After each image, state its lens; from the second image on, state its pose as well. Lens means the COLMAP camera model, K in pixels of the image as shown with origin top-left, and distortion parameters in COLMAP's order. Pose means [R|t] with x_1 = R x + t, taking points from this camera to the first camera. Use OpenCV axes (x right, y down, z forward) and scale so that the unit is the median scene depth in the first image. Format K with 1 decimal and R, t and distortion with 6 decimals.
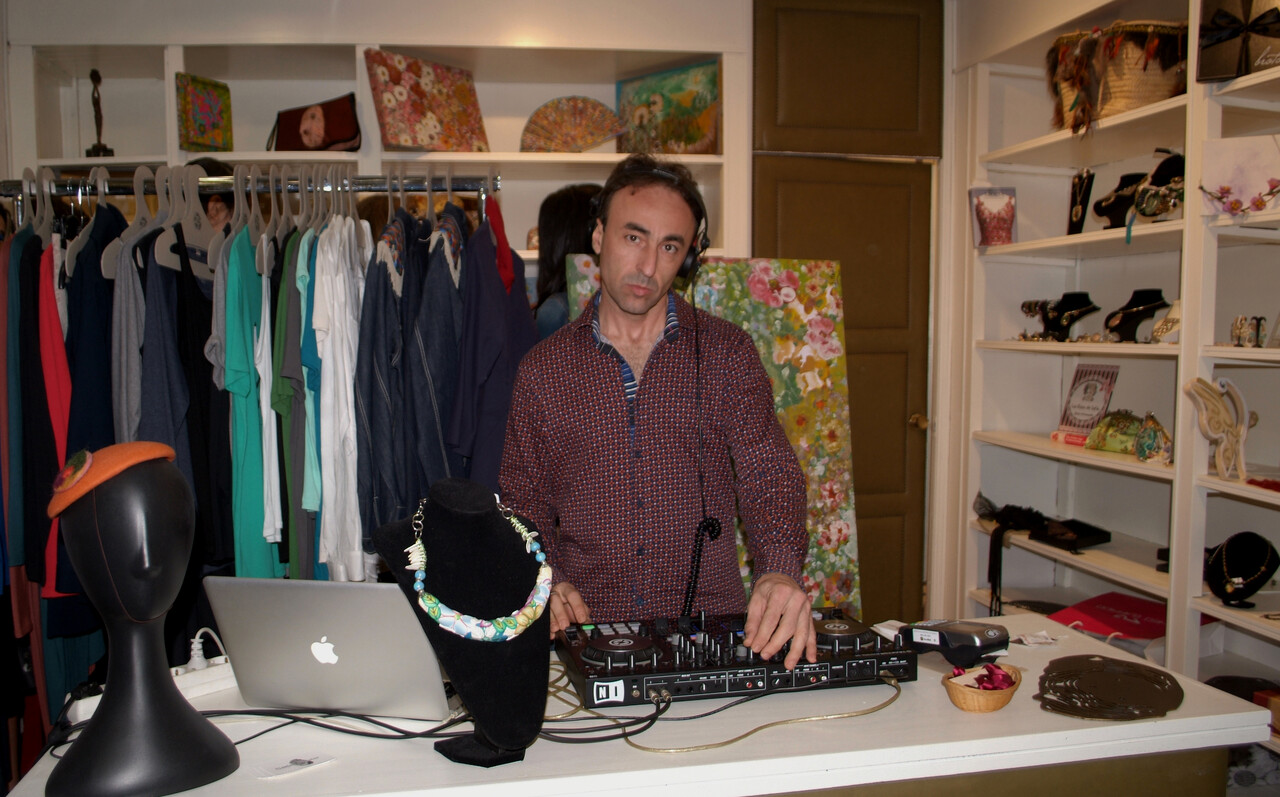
lens RADIAL K [[992.1, 0, 634.4], [0, 992.1, 412.9], [0, 0, 1]] dist [-0.087190, 0.004738]
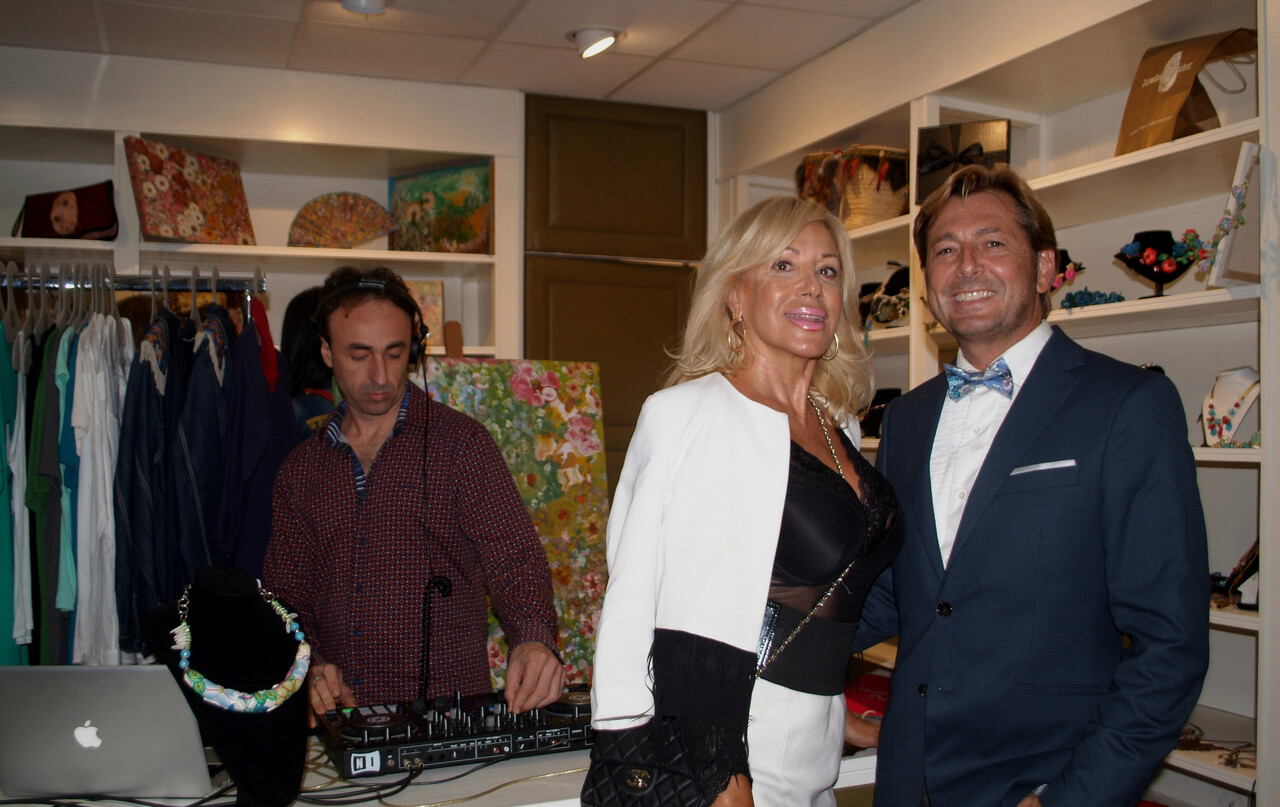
lens RADIAL K [[1065.5, 0, 640.2], [0, 1065.5, 427.1], [0, 0, 1]] dist [-0.081230, 0.007176]
pose [[0.978631, 0.000754, 0.205622, 0.017201], [0.016128, 0.996631, -0.080411, 0.007522], [-0.204990, 0.082009, 0.975322, -0.117687]]
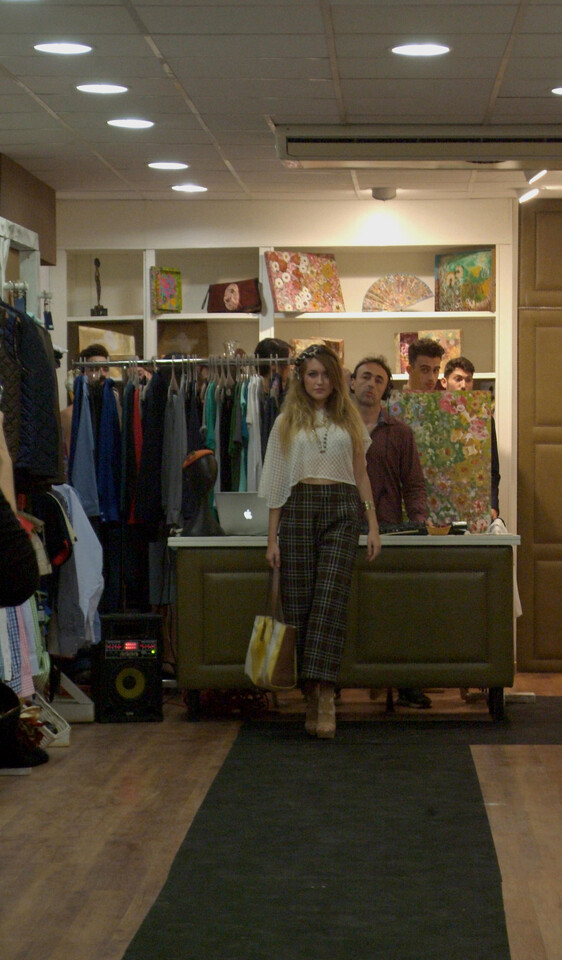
lens RADIAL K [[2790.3, 0, 281.0], [0, 2790.3, 480.0], [0, 0, 1]] dist [-0.009481, -0.007606]
pose [[0.963888, 0.013026, -0.265990, 1.311224], [-0.032988, 0.996951, -0.070719, 0.440042], [0.264257, 0.076940, 0.961378, -4.542685]]
